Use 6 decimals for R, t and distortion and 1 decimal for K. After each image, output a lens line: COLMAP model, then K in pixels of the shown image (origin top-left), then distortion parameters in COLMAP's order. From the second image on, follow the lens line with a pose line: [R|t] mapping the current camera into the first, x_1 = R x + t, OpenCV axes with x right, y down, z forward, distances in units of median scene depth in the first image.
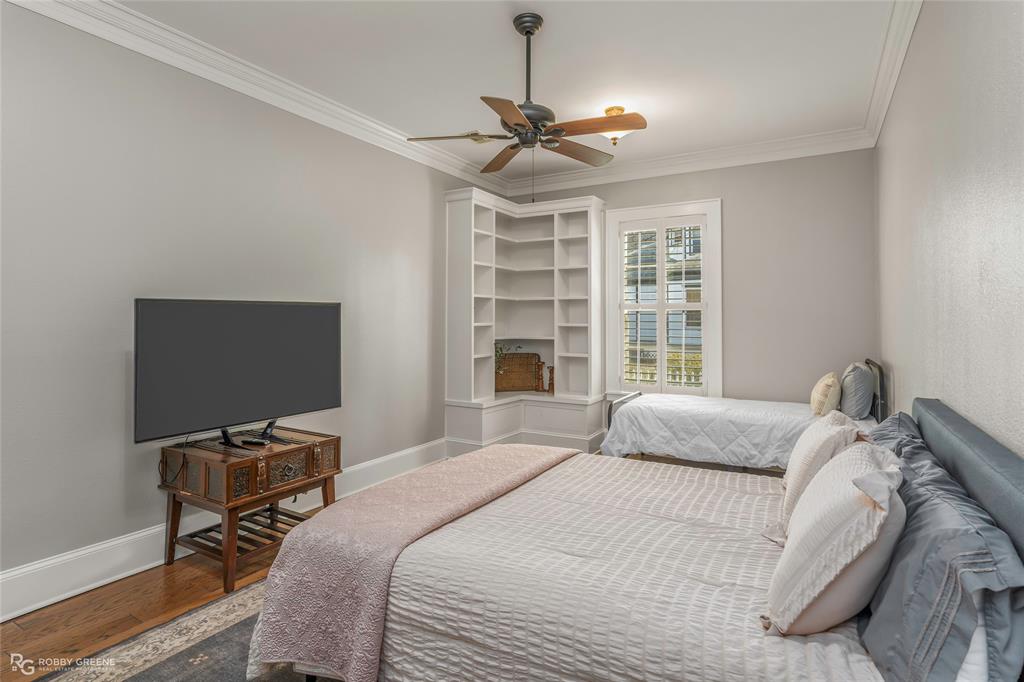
lens RADIAL K [[529.3, 0, 510.0], [0, 529.3, 311.2], [0, 0, 1]] dist [-0.000337, 0.000329]
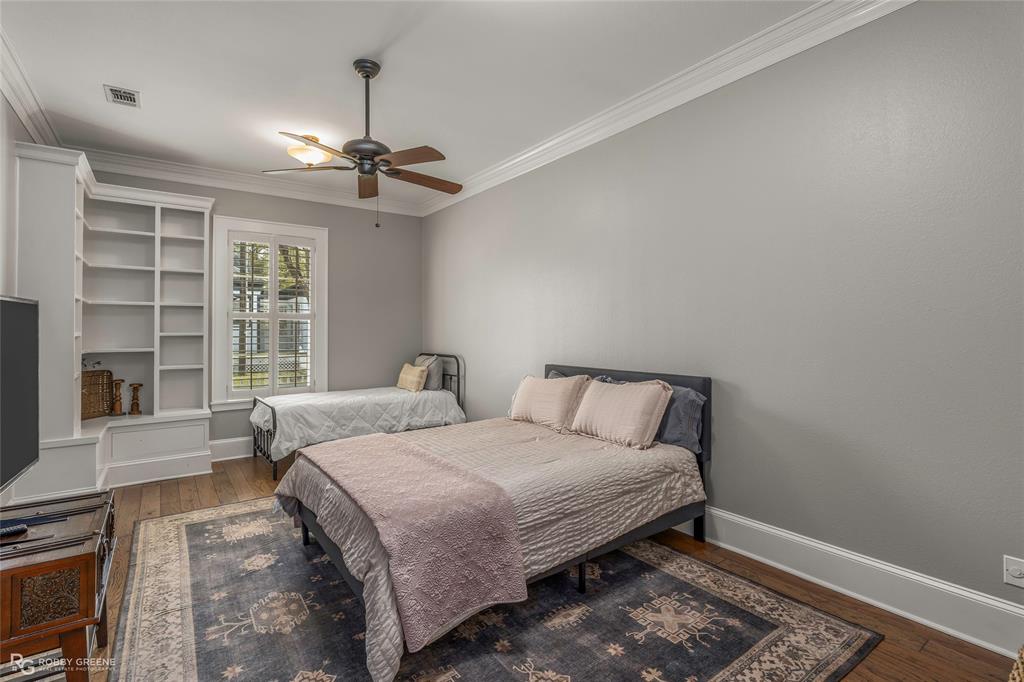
lens RADIAL K [[480.2, 0, 514.4], [0, 480.2, 330.5], [0, 0, 1]] dist [-0.003886, -0.000343]
pose [[0.394945, -0.003382, 0.918699, -0.517397], [-0.010998, 0.999904, 0.008409, 0.008223], [-0.918639, -0.013425, 0.394870, 0.188236]]
